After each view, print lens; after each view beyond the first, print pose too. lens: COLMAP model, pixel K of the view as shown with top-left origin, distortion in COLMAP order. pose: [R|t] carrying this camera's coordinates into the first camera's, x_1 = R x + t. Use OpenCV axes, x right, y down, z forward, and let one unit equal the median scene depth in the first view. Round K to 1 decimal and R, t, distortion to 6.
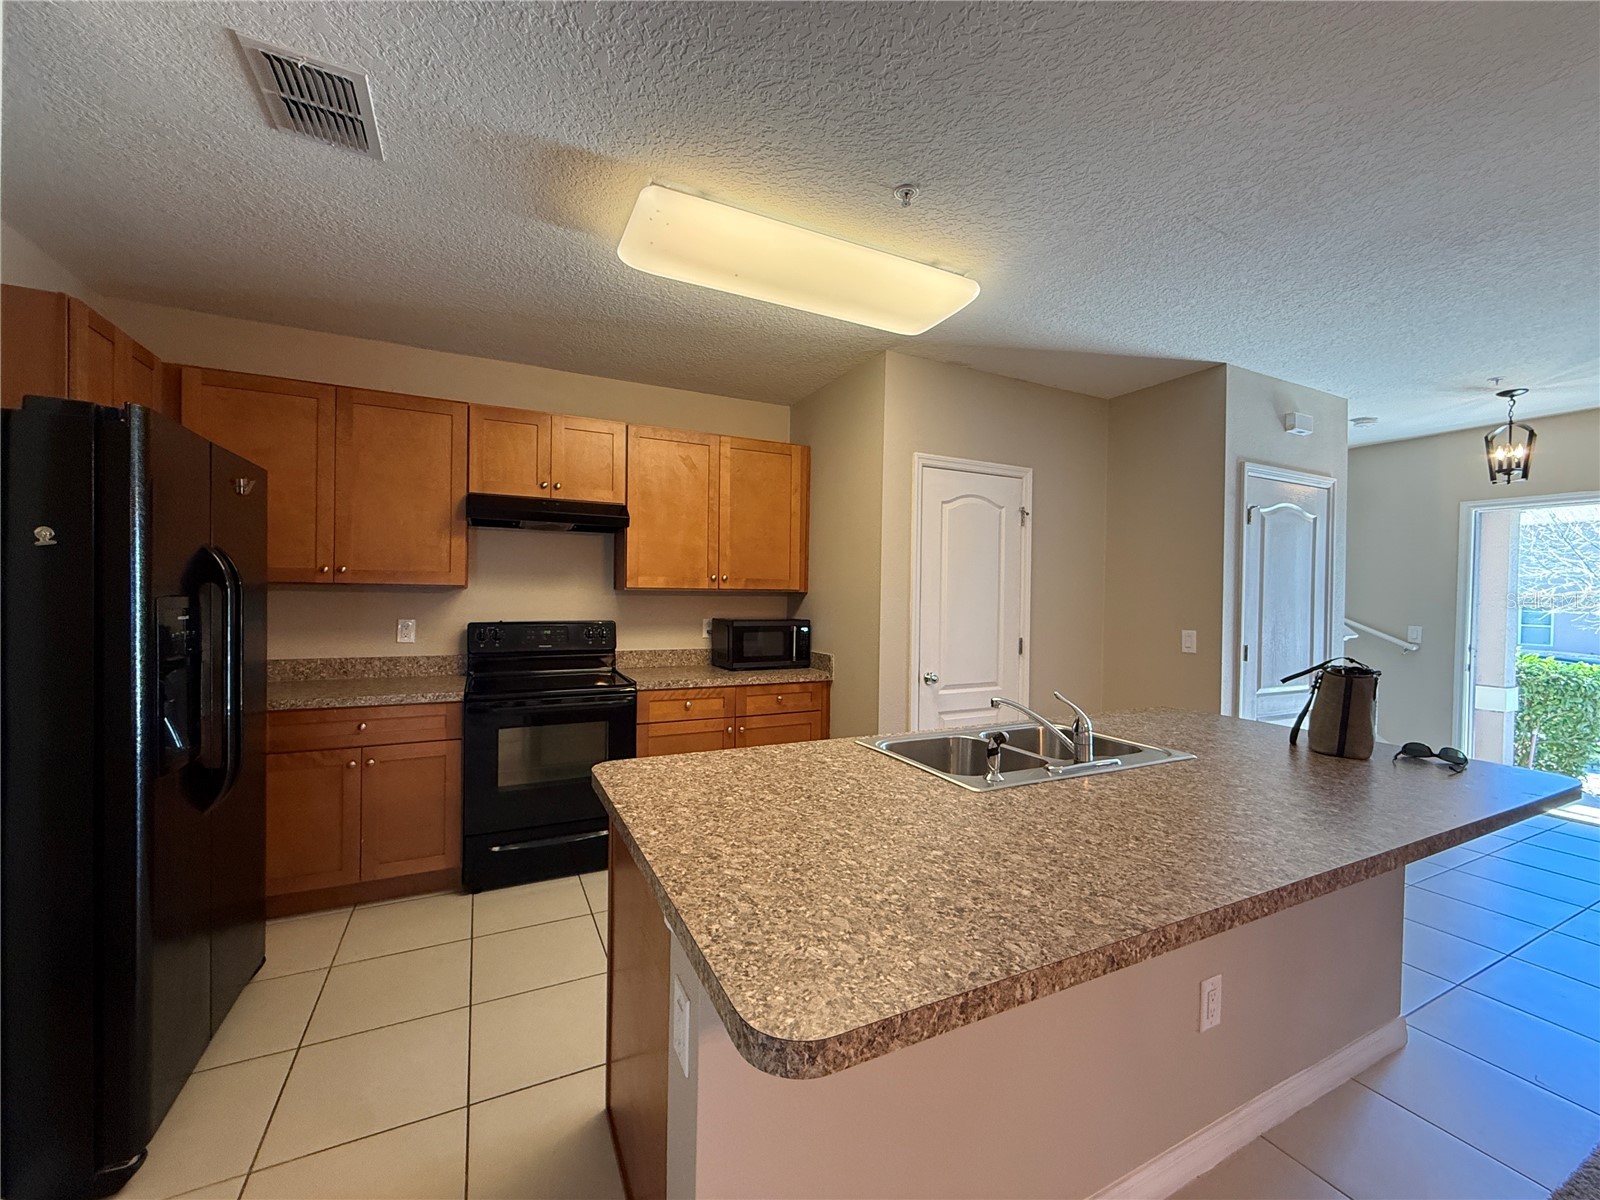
lens RADIAL K [[636.8, 0, 795.6], [0, 636.8, 599.2], [0, 0, 1]] dist [-0.001782, -0.000111]
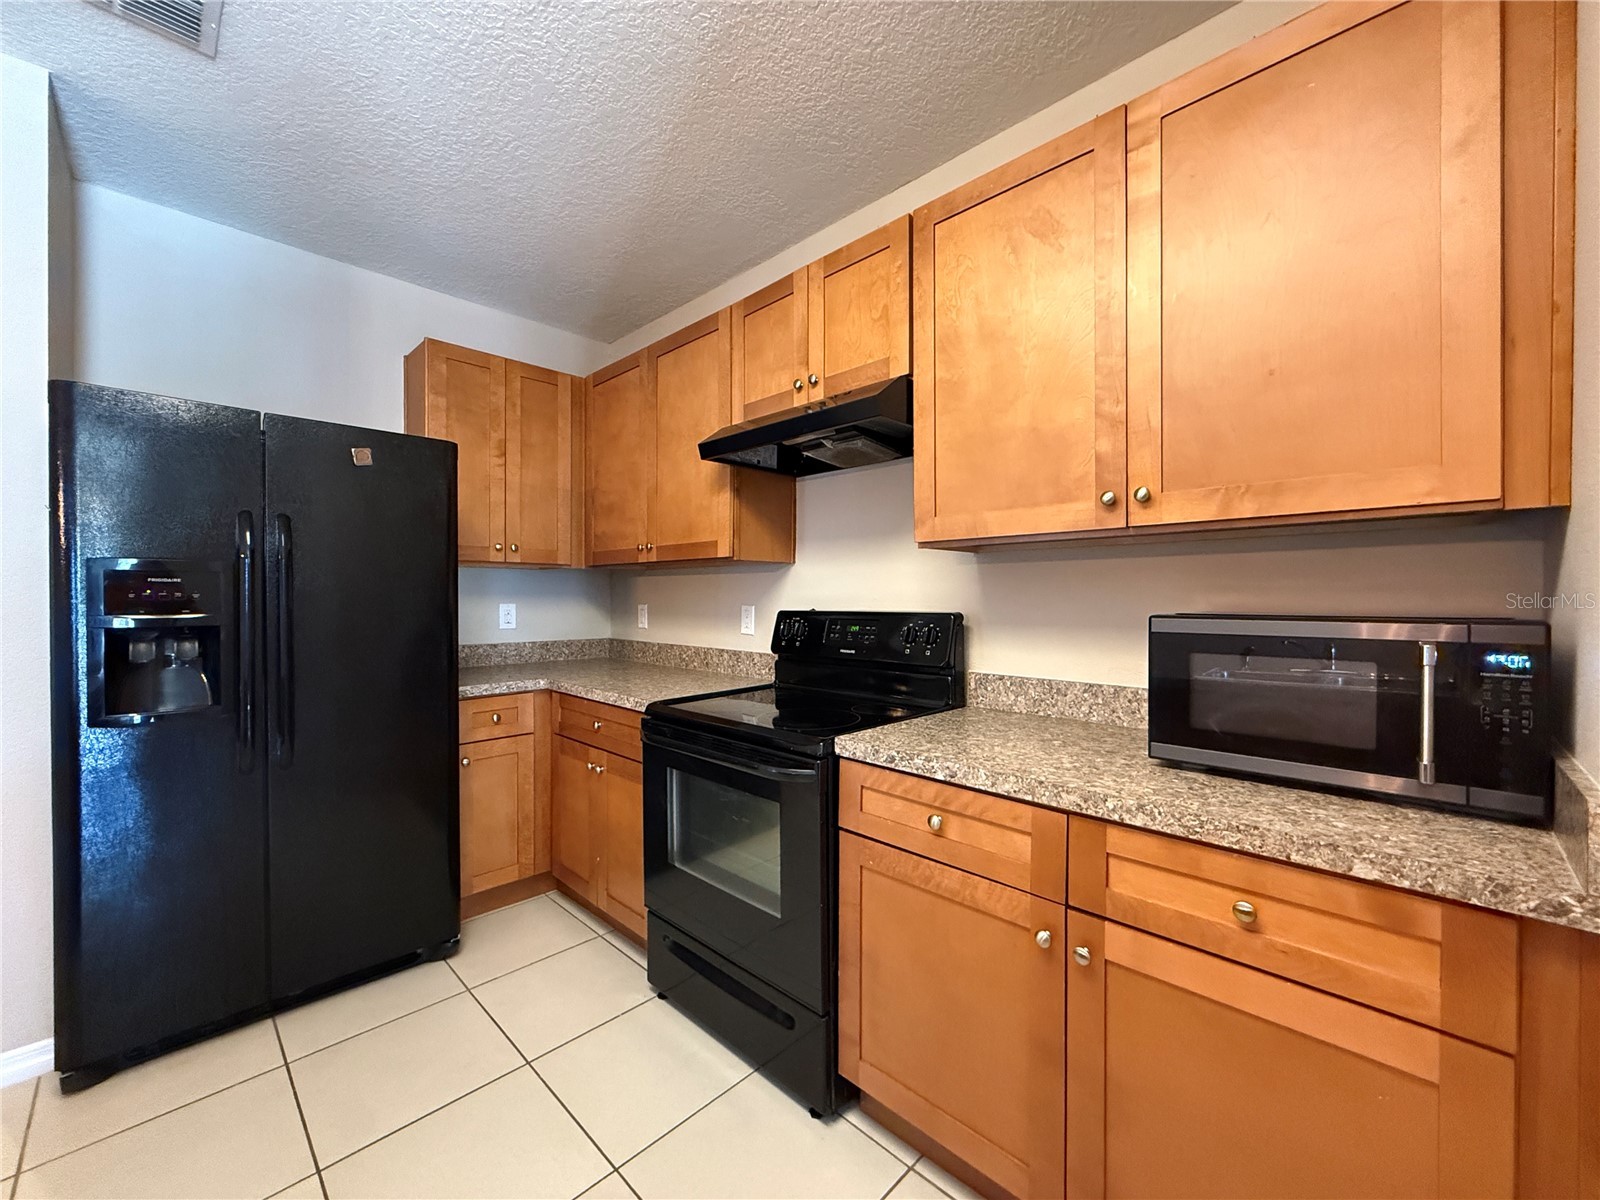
lens RADIAL K [[637.1, 0, 796.8], [0, 637.1, 601.1], [0, 0, 1]] dist [-0.001073, 0.000060]
pose [[0.321339, -0.009465, -0.946917, 0.172614], [-0.005020, 0.999919, -0.011698, 0.034019], [0.946951, 0.008512, 0.321265, 0.772877]]
